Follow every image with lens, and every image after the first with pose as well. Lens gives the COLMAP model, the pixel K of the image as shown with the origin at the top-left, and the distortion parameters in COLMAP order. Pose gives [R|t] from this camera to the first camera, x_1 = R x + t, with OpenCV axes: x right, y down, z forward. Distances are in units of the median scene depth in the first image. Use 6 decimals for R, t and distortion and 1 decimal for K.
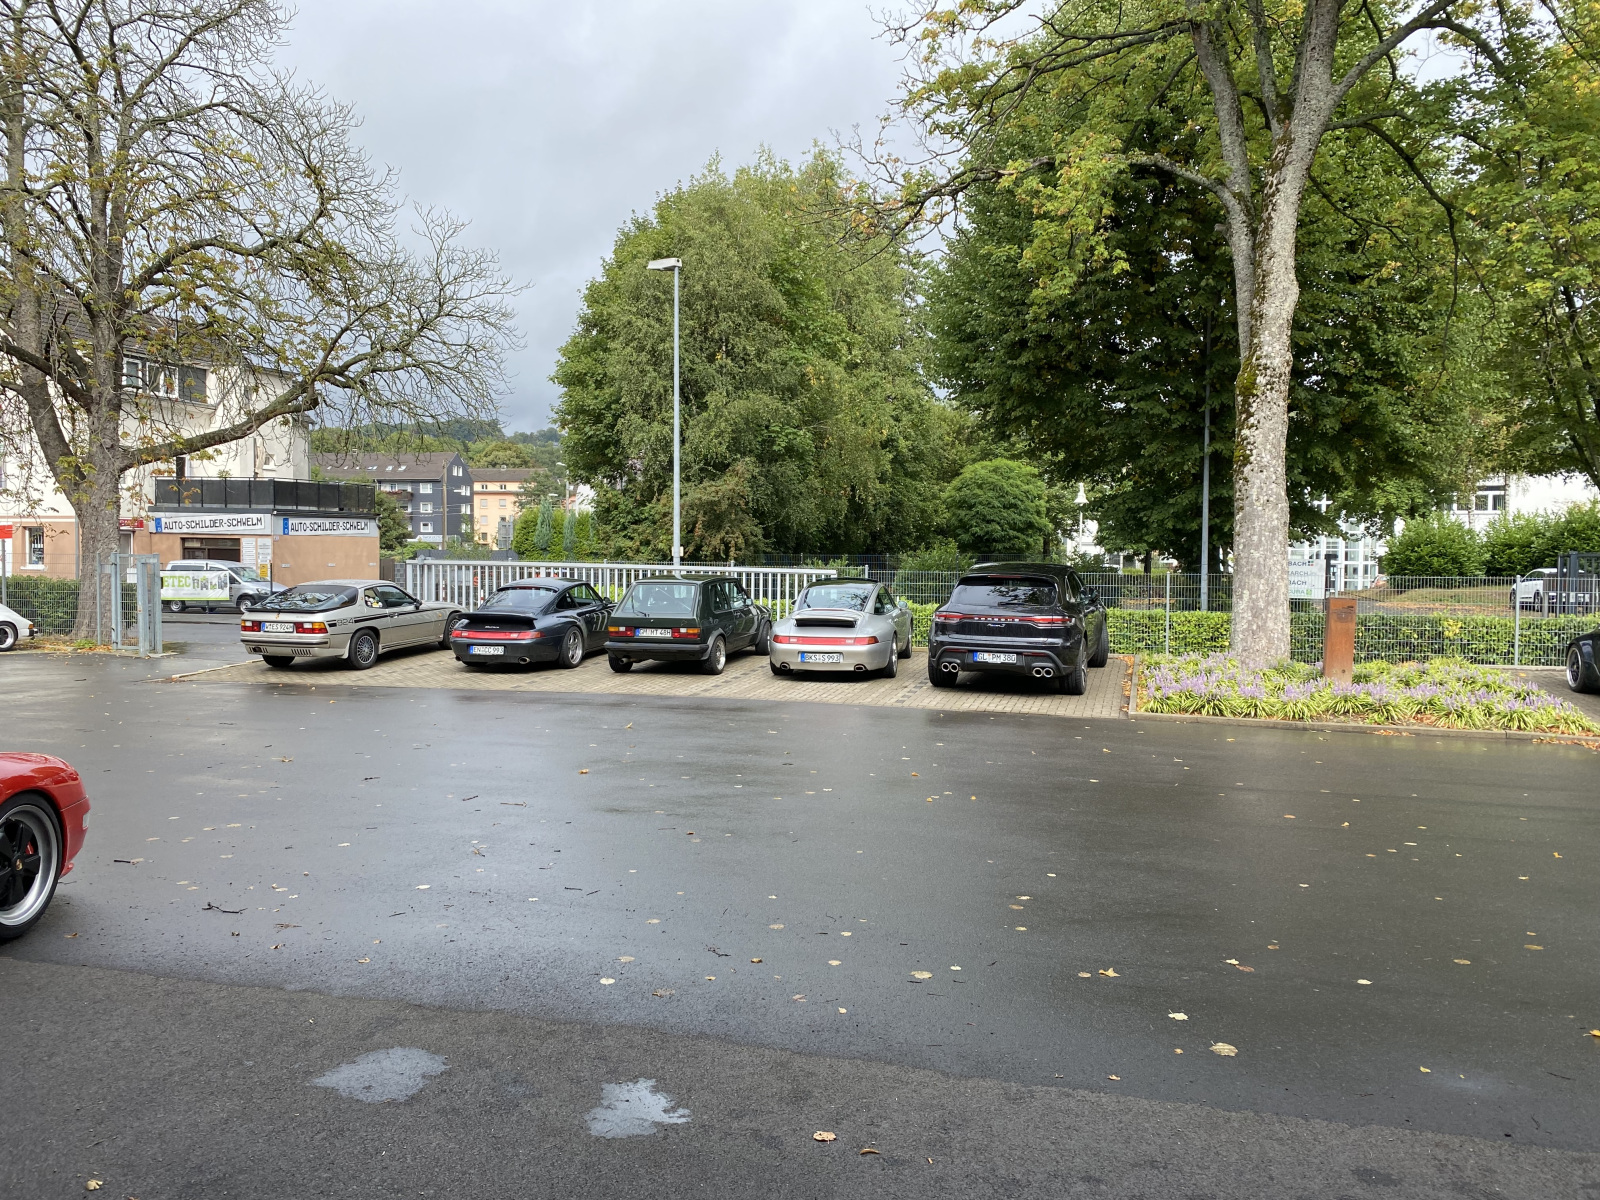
lens RADIAL K [[1219.0, 0, 800.2], [0, 1219.0, 600.1], [0, 0, 1]] dist [0.029148, -0.018271]
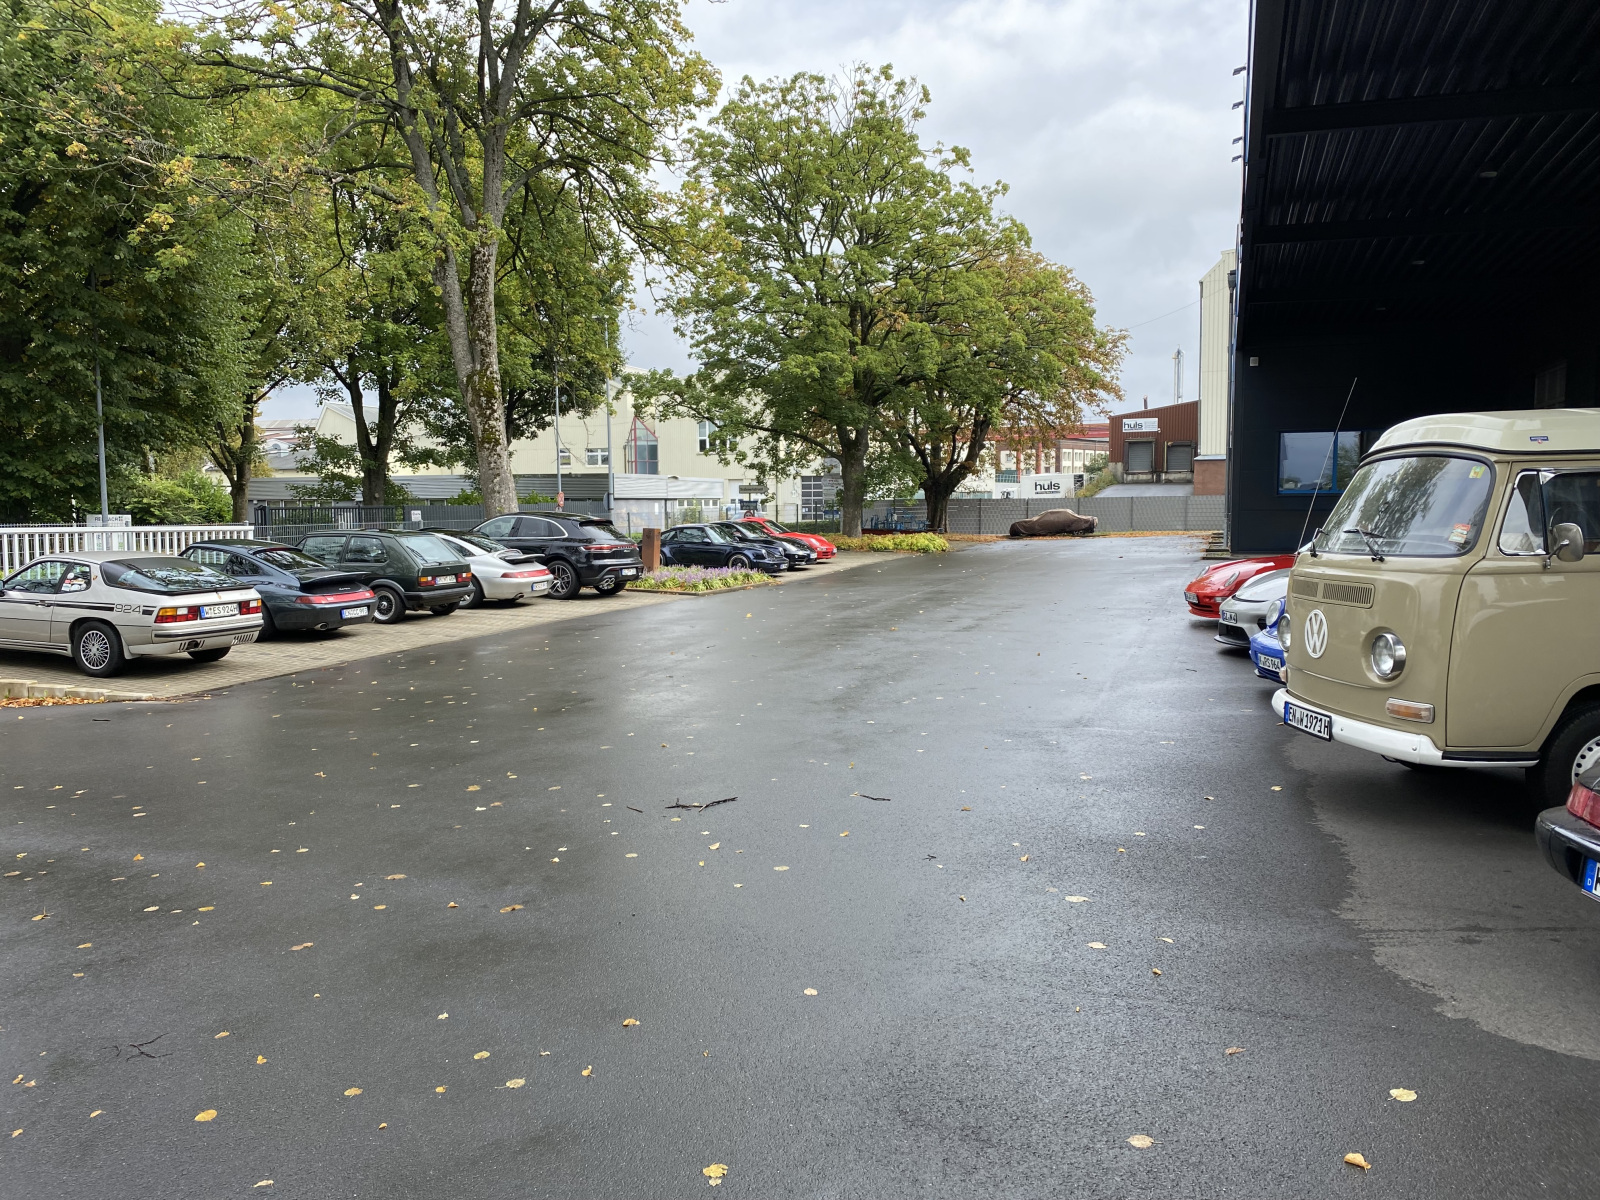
lens RADIAL K [[1219.0, 0, 800.2], [0, 1219.0, 599.4], [0, 0, 1]] dist [0.029148, -0.018271]
pose [[0.053412, -0.086014, 0.994861, -1.177012], [0.045436, 0.995461, 0.083626, -0.033195], [-0.997538, 0.040736, 0.057078, 0.588814]]
